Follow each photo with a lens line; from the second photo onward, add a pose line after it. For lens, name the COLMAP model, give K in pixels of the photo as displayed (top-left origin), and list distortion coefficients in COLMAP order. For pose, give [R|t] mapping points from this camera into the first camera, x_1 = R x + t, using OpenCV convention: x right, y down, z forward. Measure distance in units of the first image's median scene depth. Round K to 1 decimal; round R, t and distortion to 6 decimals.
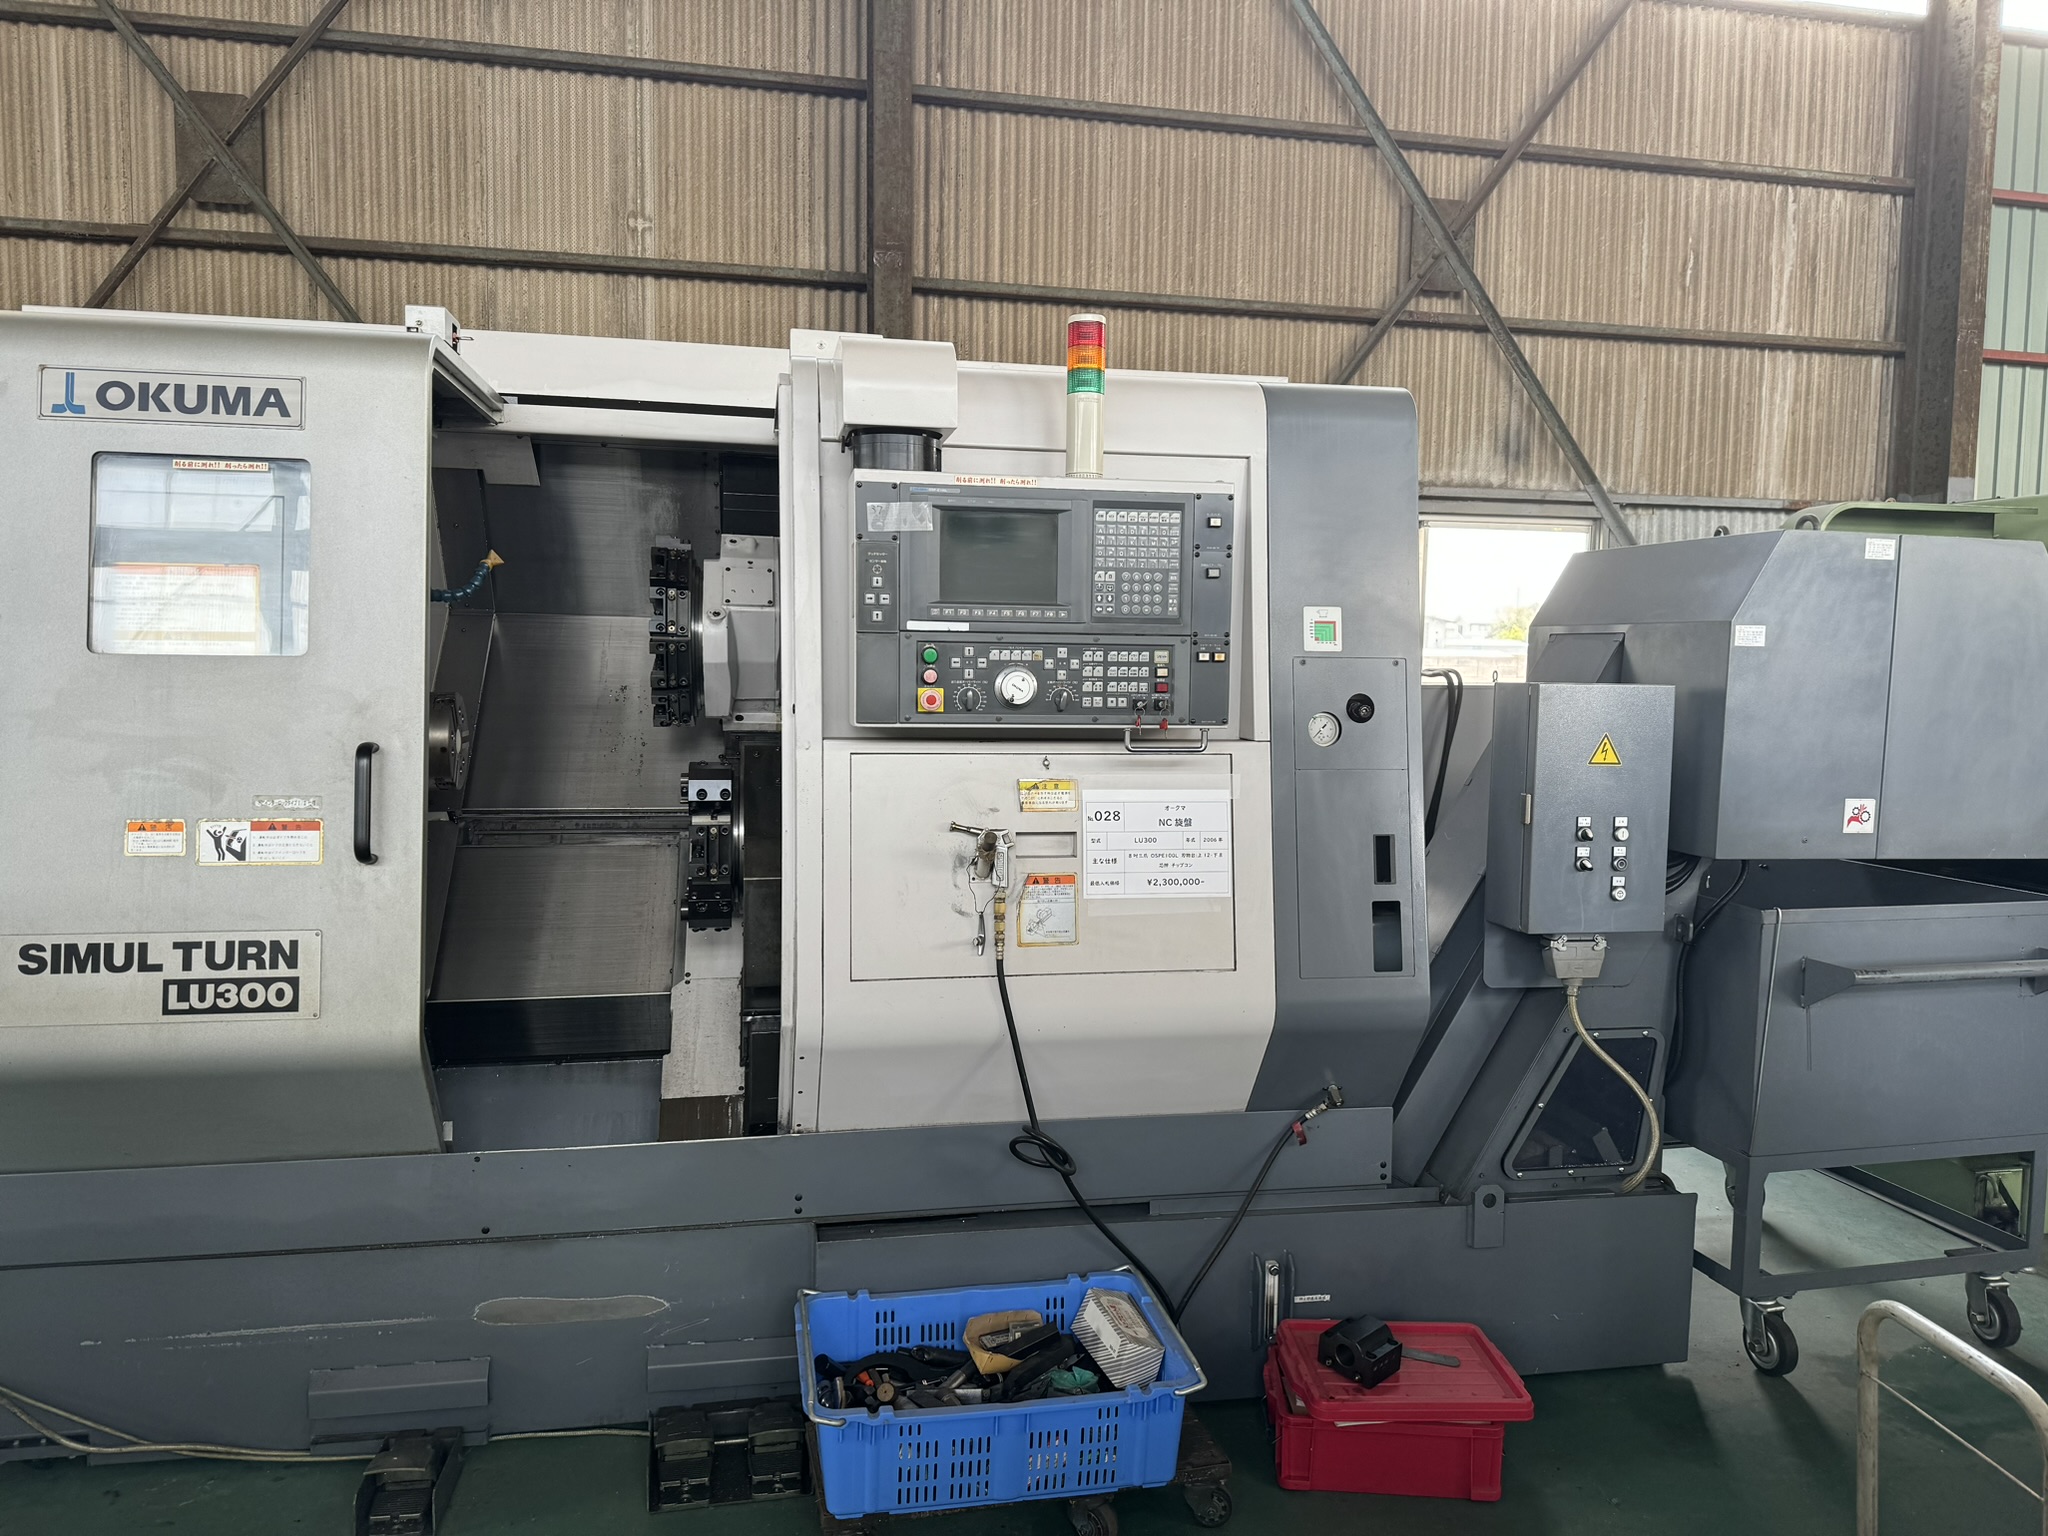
lens RADIAL K [[1406.1, 0, 1024.0], [0, 1406.1, 768.0], [0, 0, 1]] dist [0.151268, -0.200195]
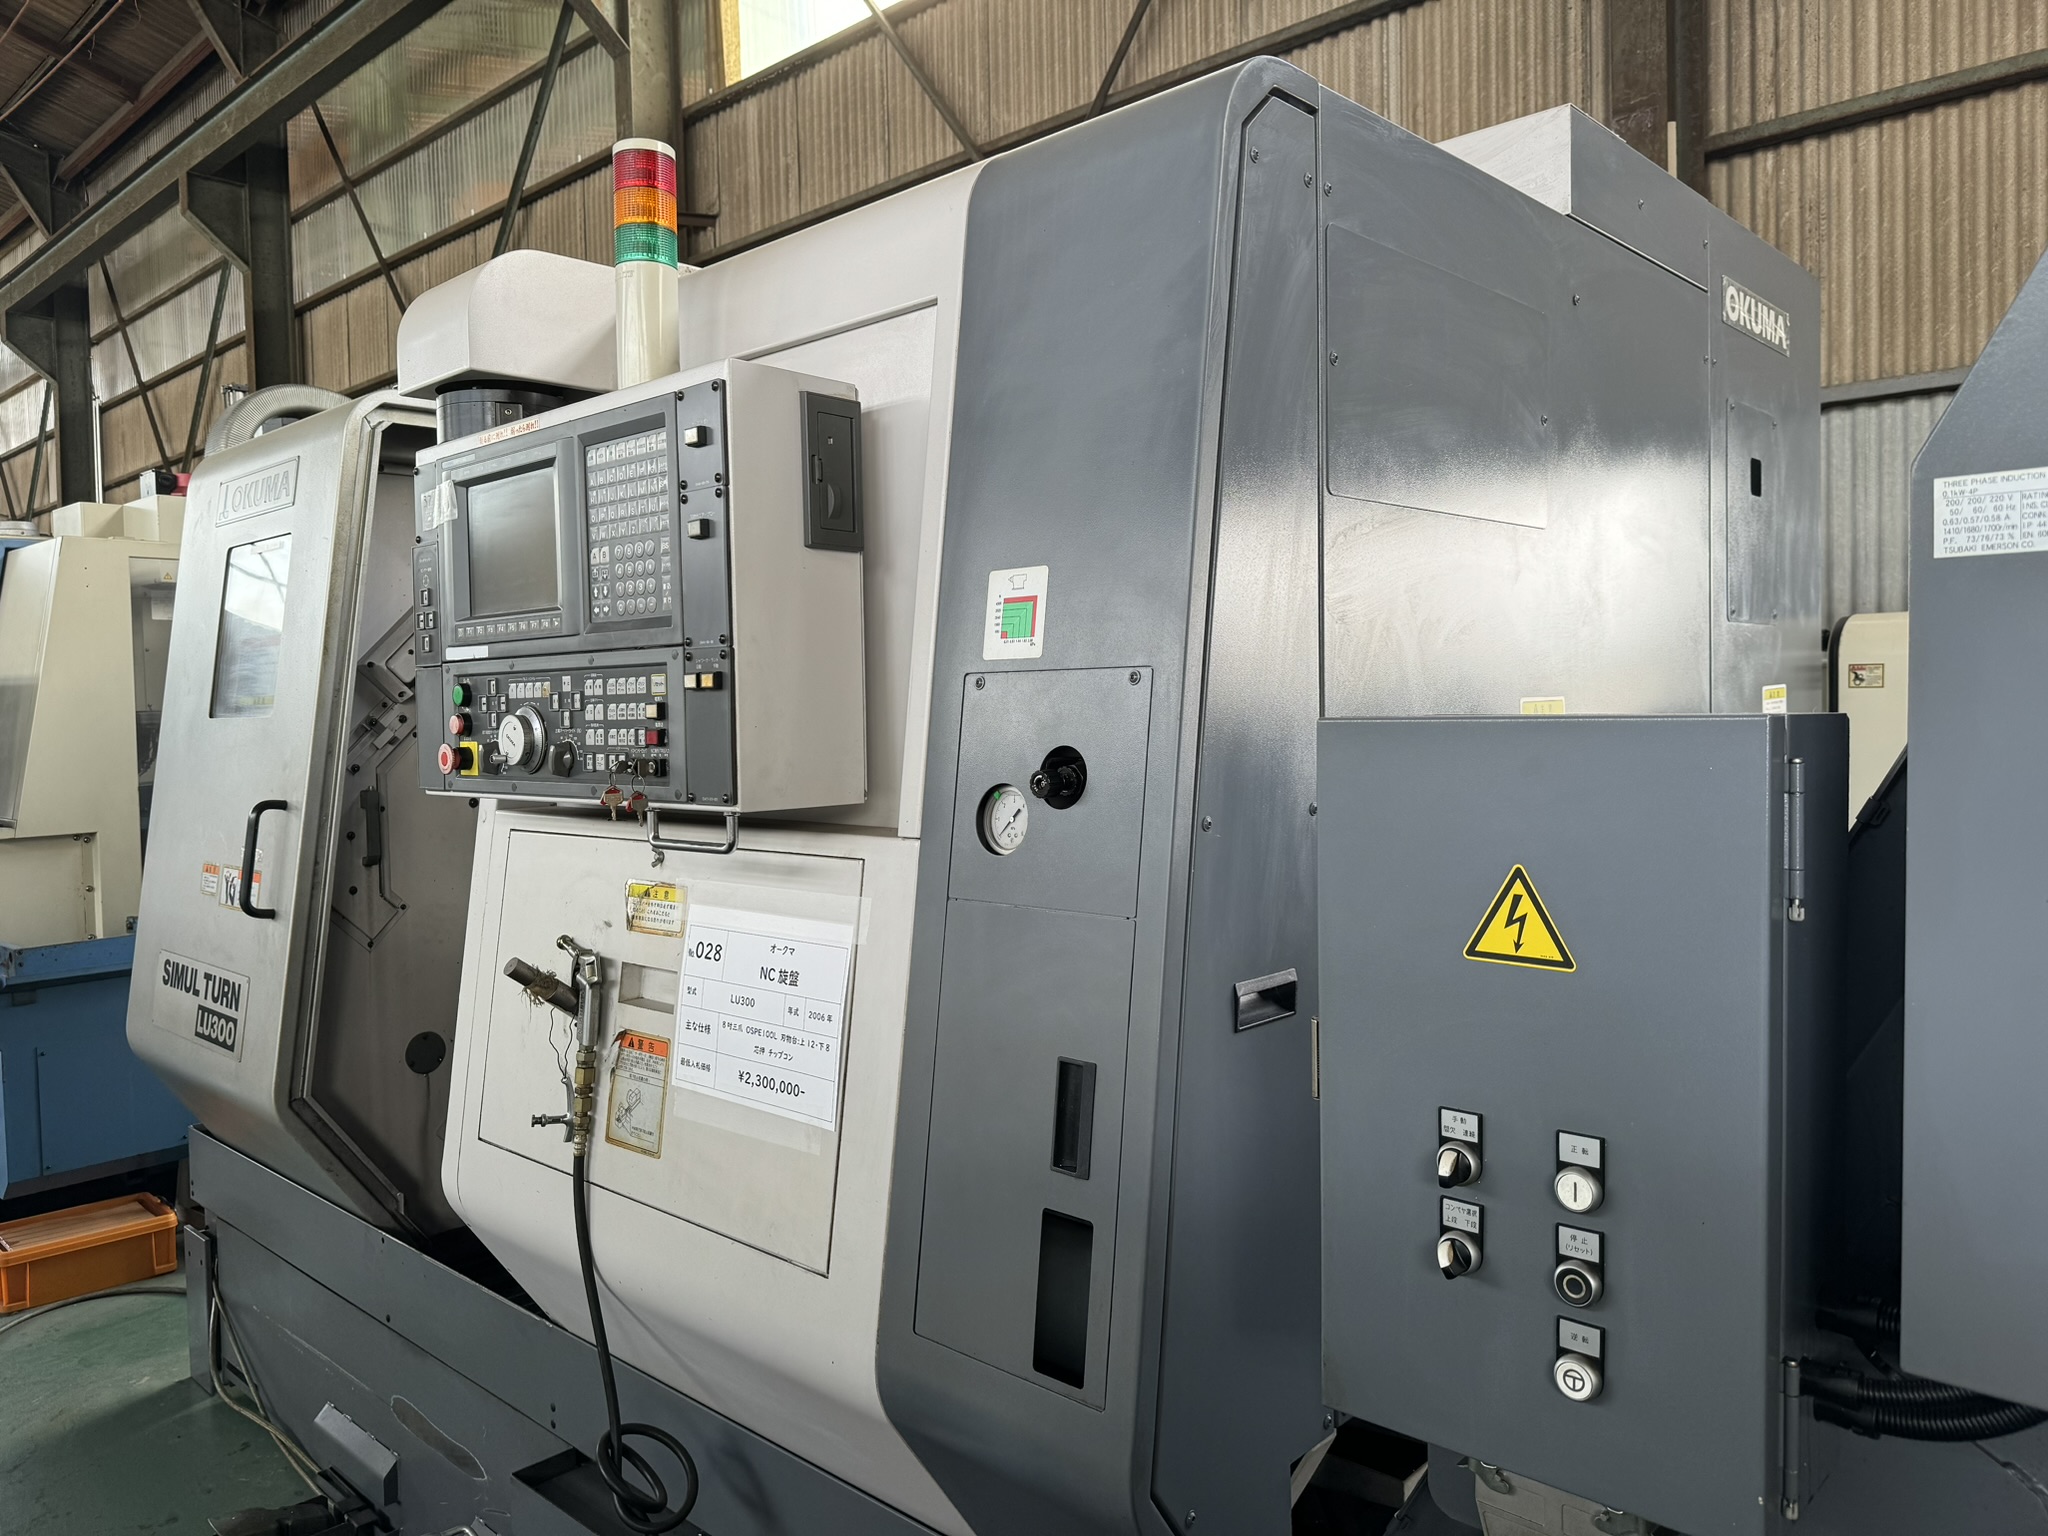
lens RADIAL K [[1406.1, 0, 1024.0], [0, 1406.1, 768.0], [0, 0, 1]] dist [0.151268, -0.200195]
pose [[0.600148, 0.007077, -0.799858, 0.631710], [-0.034338, 0.999267, -0.016923, -0.039084], [0.799152, 0.037622, 0.599951, 0.752541]]
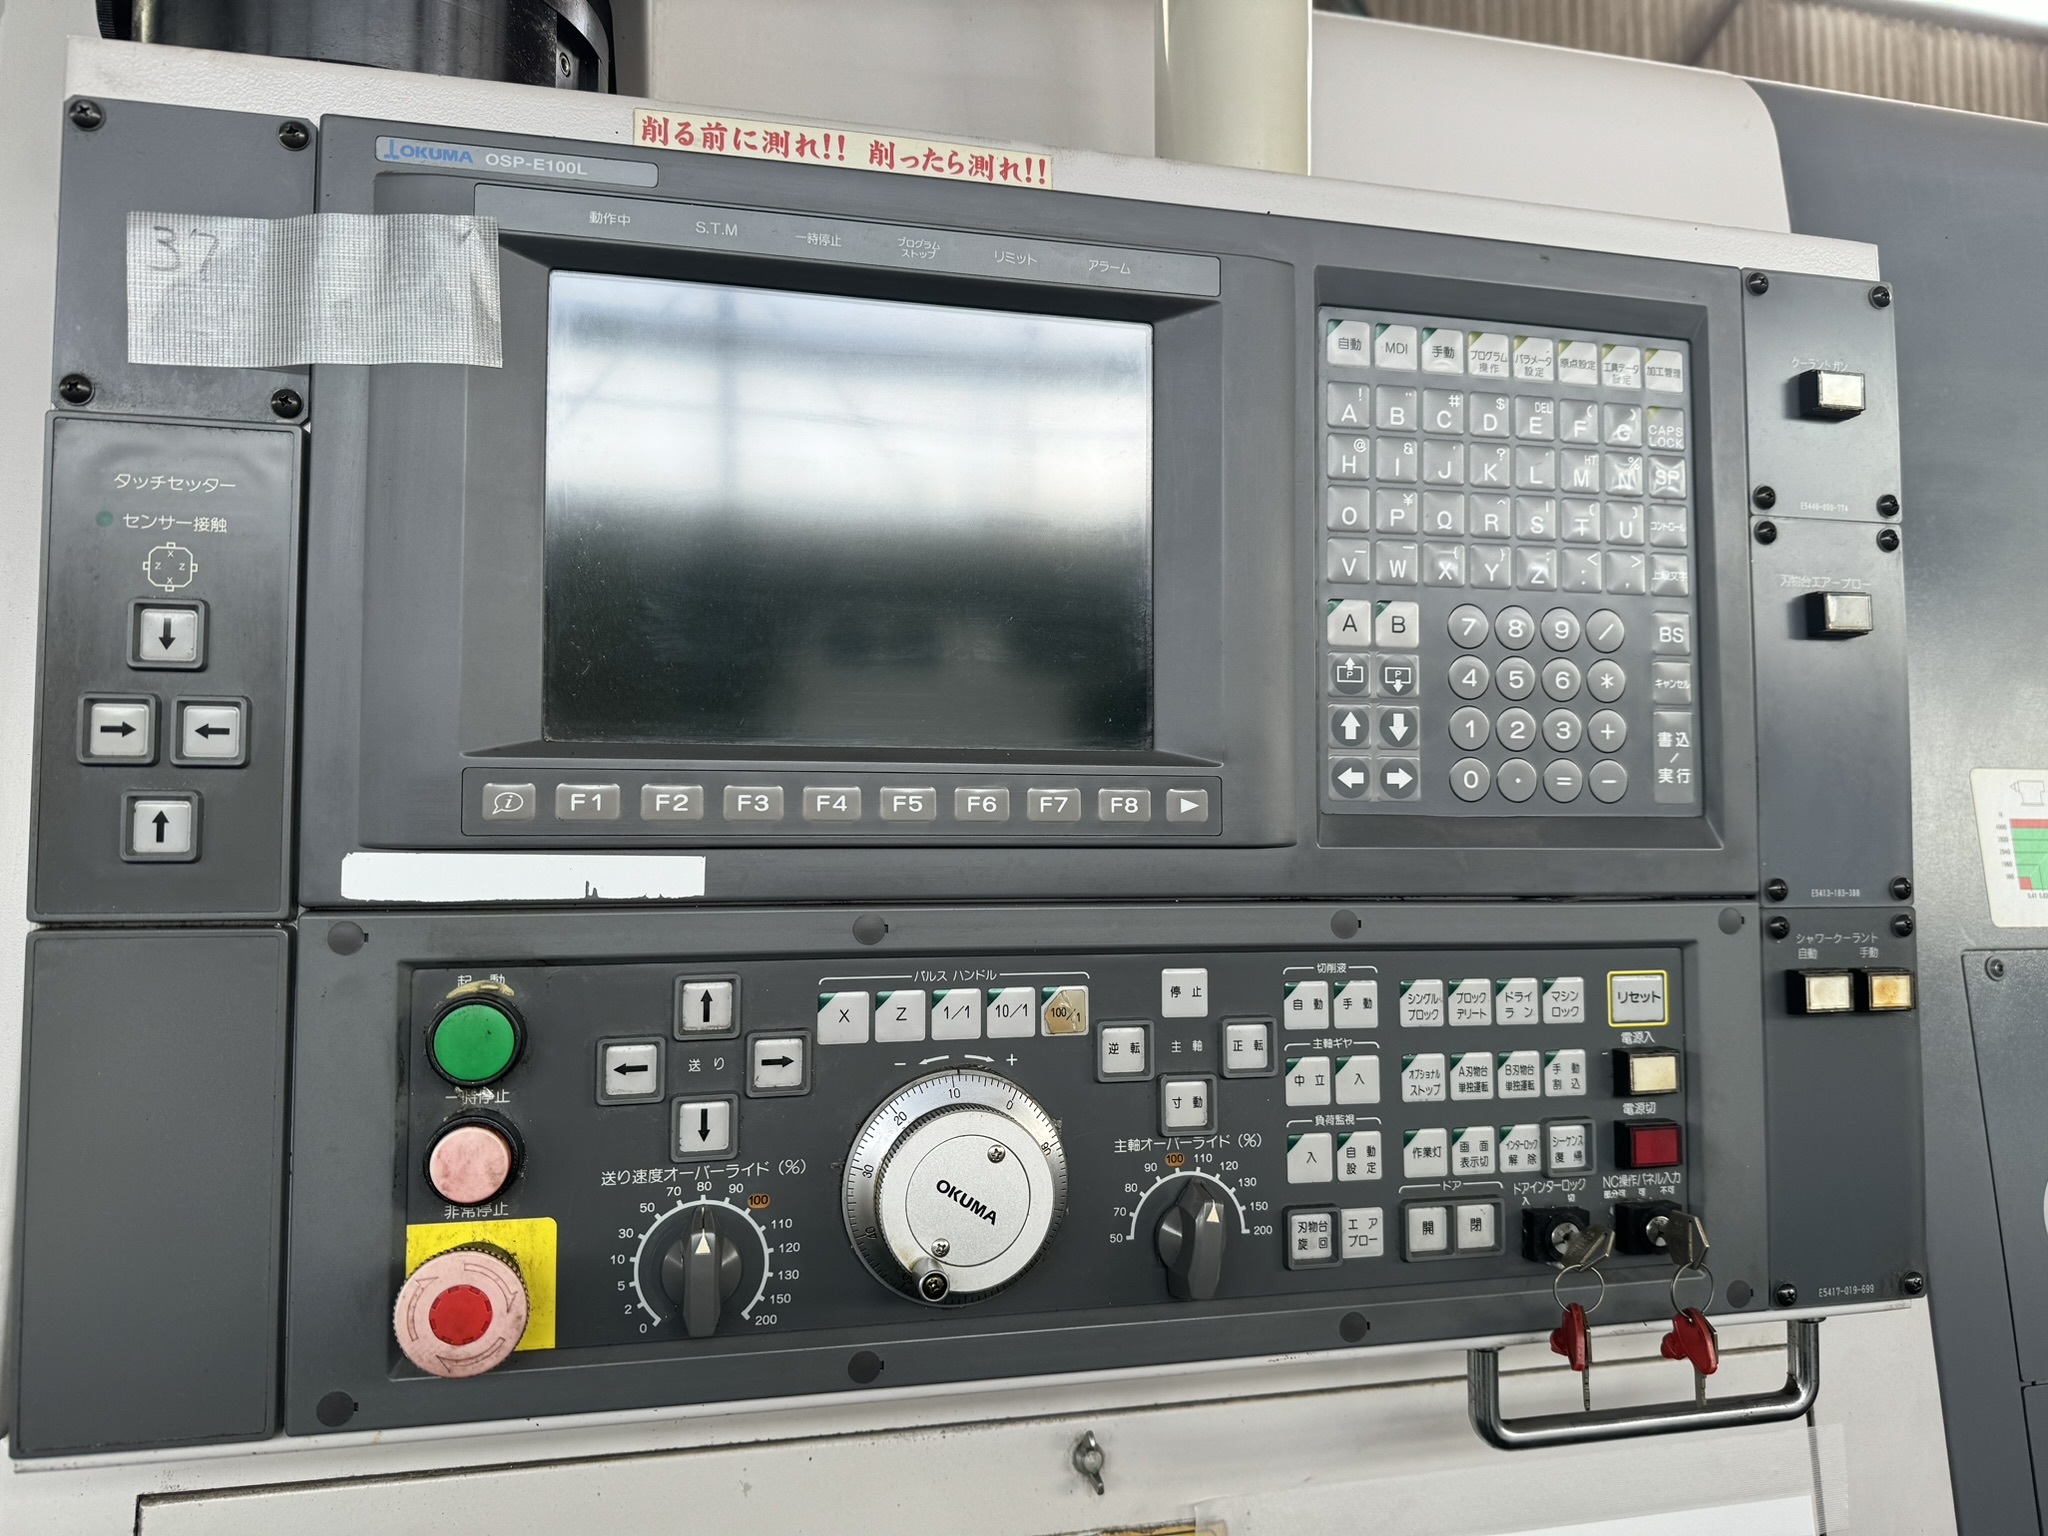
lens RADIAL K [[1458.6, 0, 1027.1], [0, 1458.6, 774.5], [0, 0, 1]] dist [0.089956, -0.151955]
pose [[0.998414, -0.009740, 0.055450, -0.006472], [0.016558, 0.992162, -0.123860, -0.084028], [-0.053809, 0.124582, 0.990749, 0.759244]]
